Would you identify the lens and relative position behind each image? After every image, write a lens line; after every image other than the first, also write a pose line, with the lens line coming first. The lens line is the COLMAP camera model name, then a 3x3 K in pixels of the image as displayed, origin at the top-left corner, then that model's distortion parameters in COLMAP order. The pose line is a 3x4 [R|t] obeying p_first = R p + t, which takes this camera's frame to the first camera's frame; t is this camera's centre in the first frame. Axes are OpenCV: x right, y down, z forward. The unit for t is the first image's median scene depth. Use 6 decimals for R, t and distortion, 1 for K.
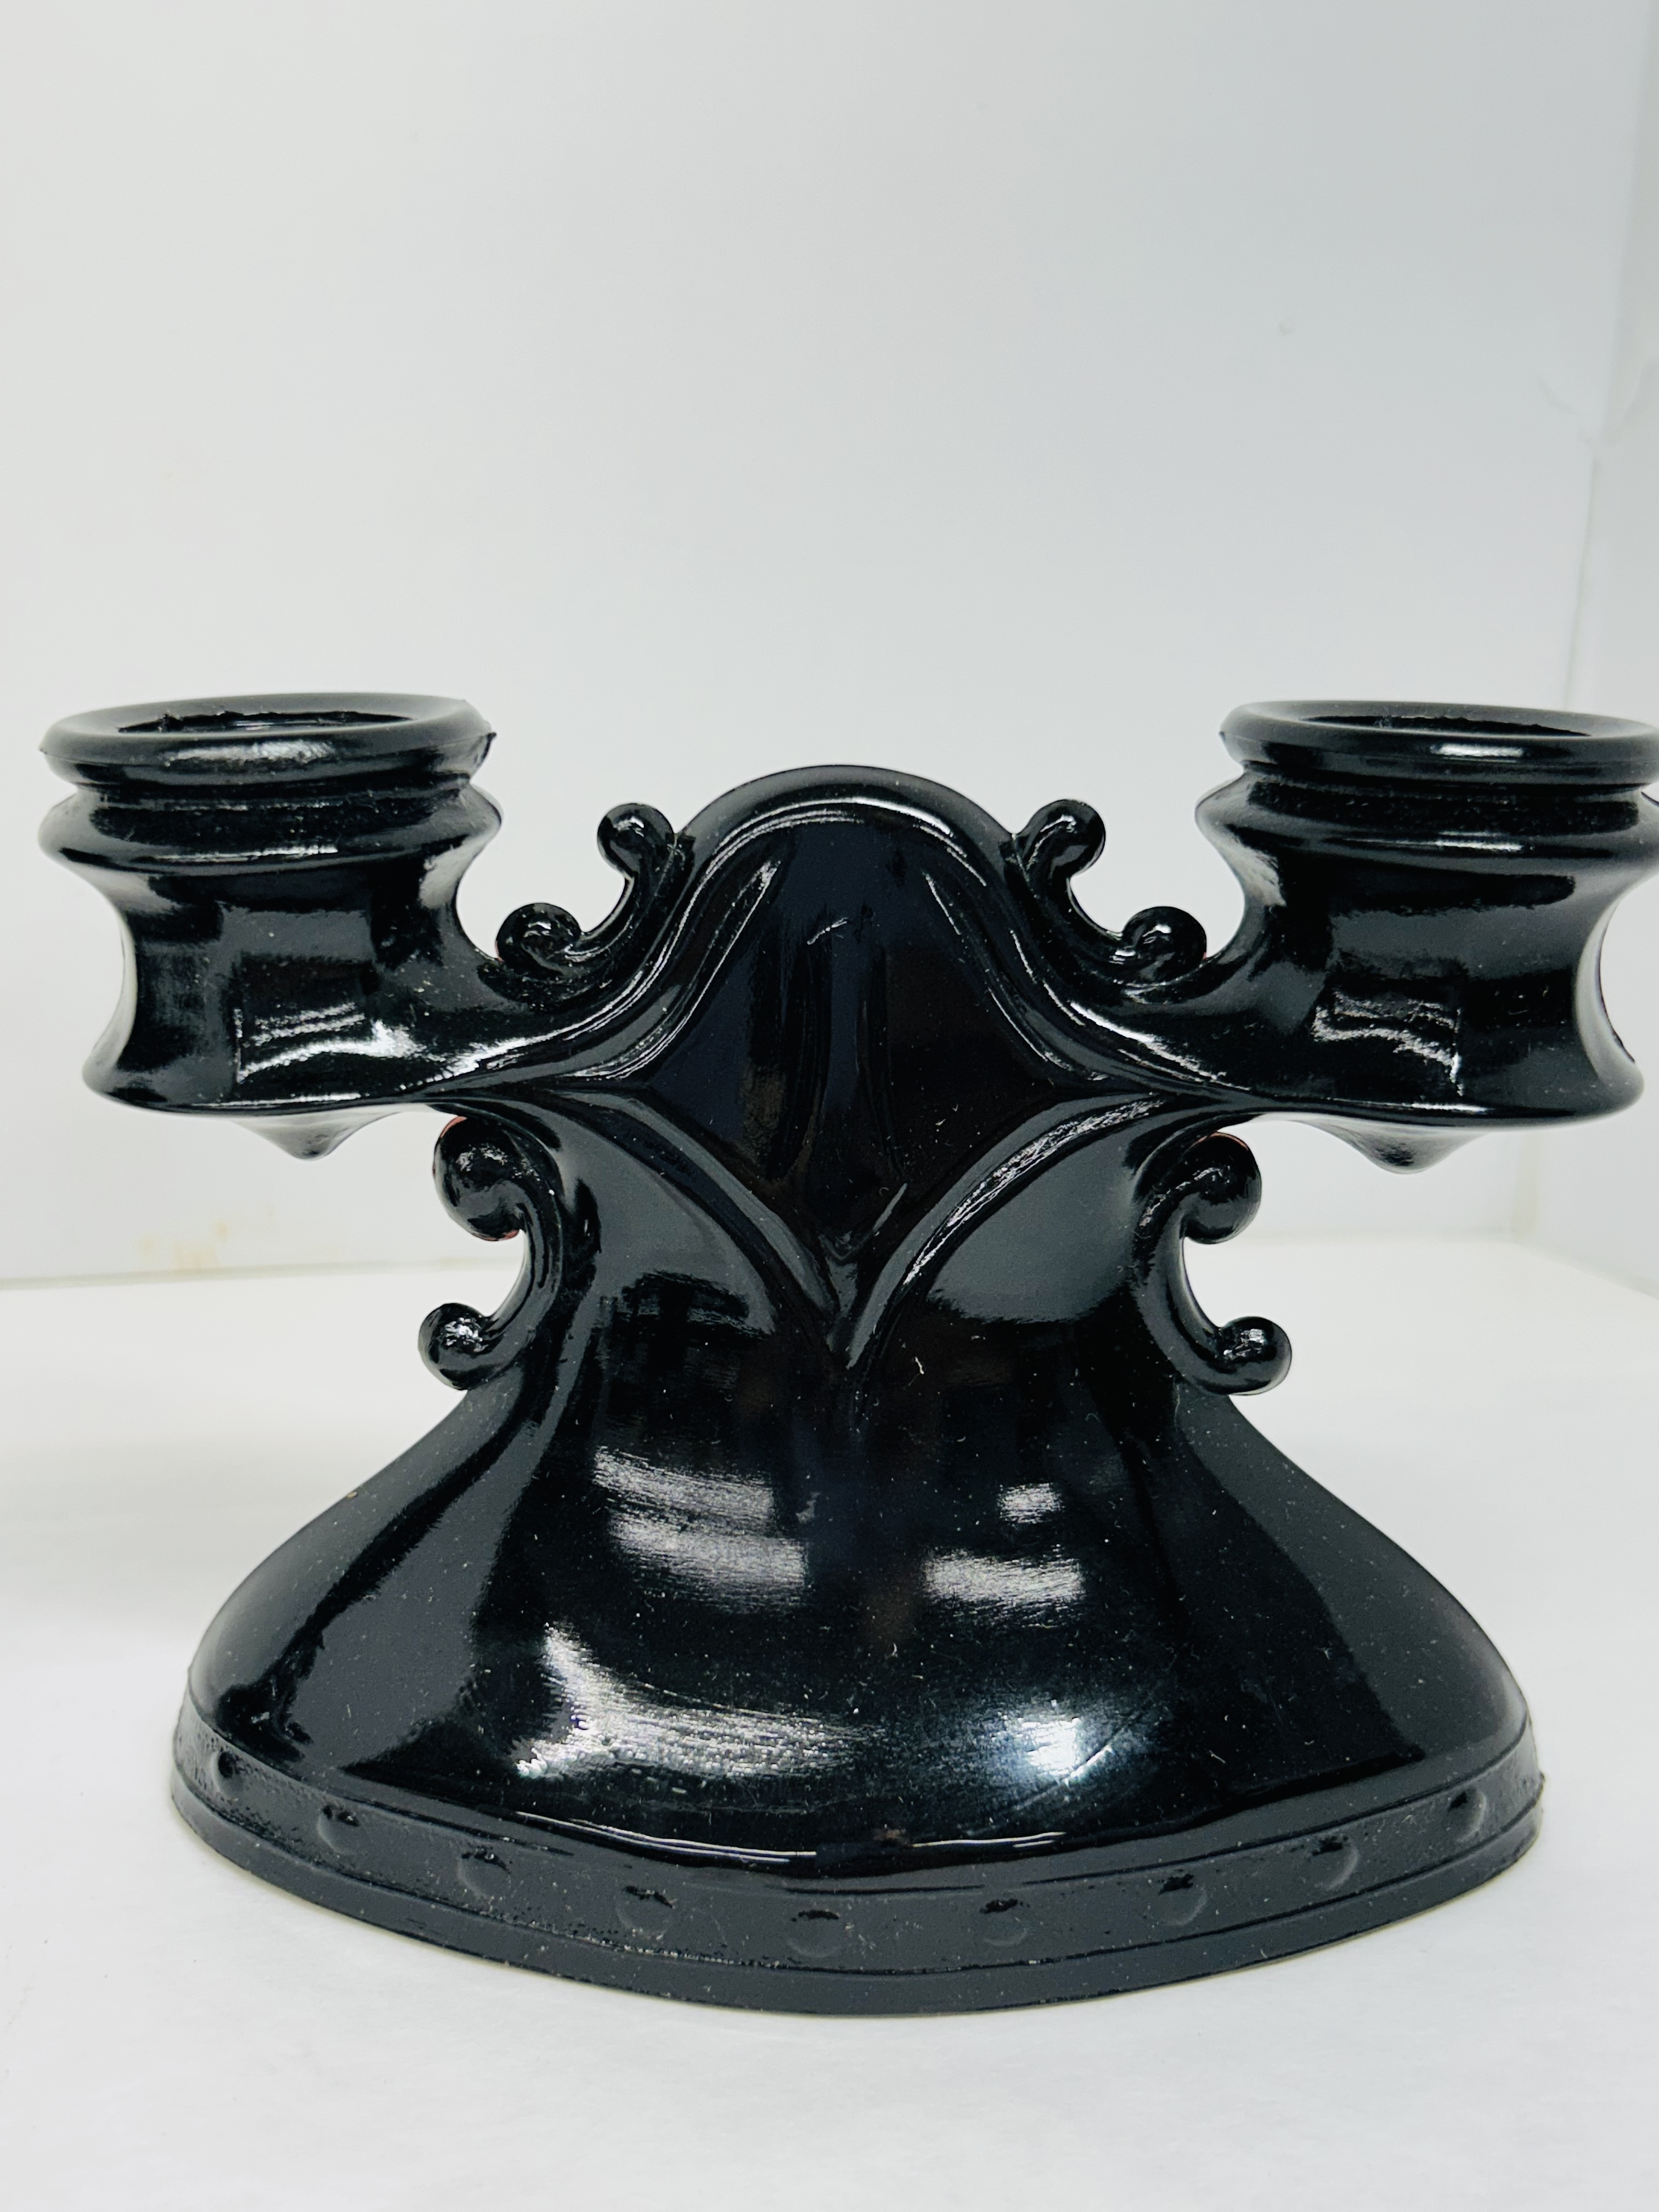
lens RADIAL K [[2336.0, 0, 810.6], [0, 2336.0, 1059.6], [0, 0, 1]] dist [0.009105, 0.000000]
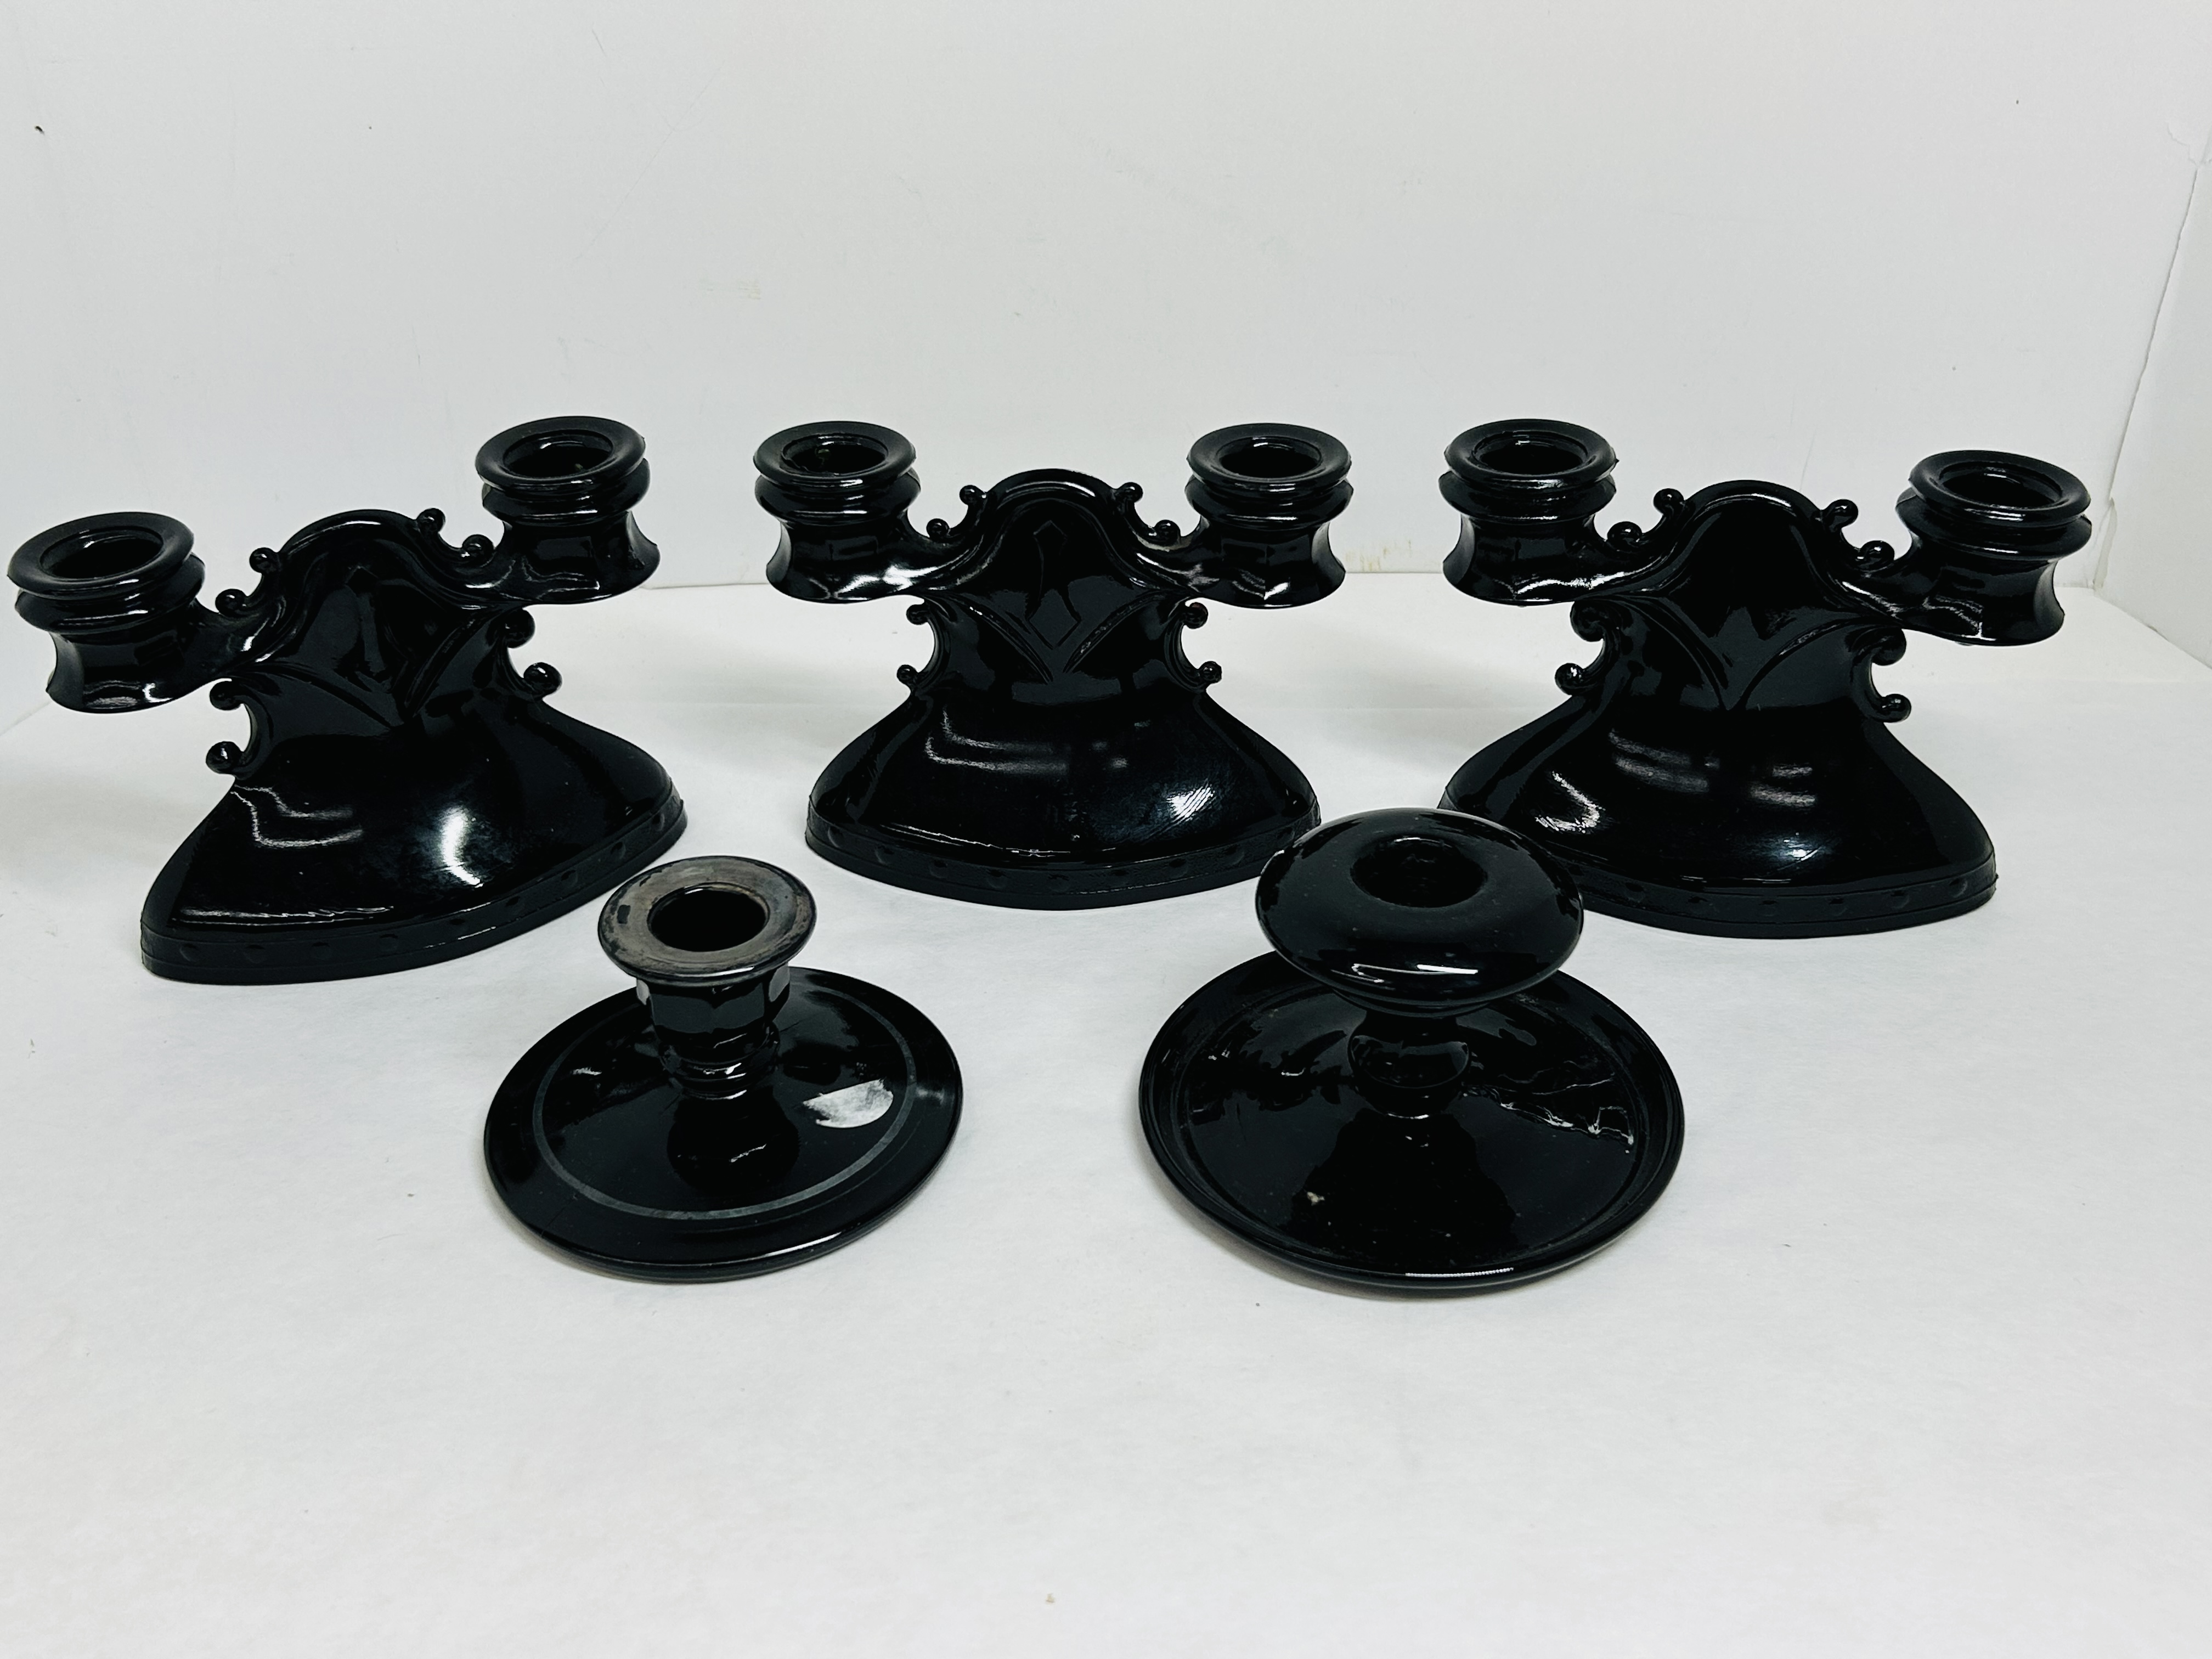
lens RADIAL K [[2336.0, 0, 1083.4], [0, 2336.0, 823.3], [0, 0, 1]] dist [0.009105, 0.000000]
pose [[0.978163, 0.084771, -0.189767, -0.185673], [-0.025013, 0.954419, 0.297420, -0.503209], [0.206330, -0.286178, 0.935698, -1.638895]]
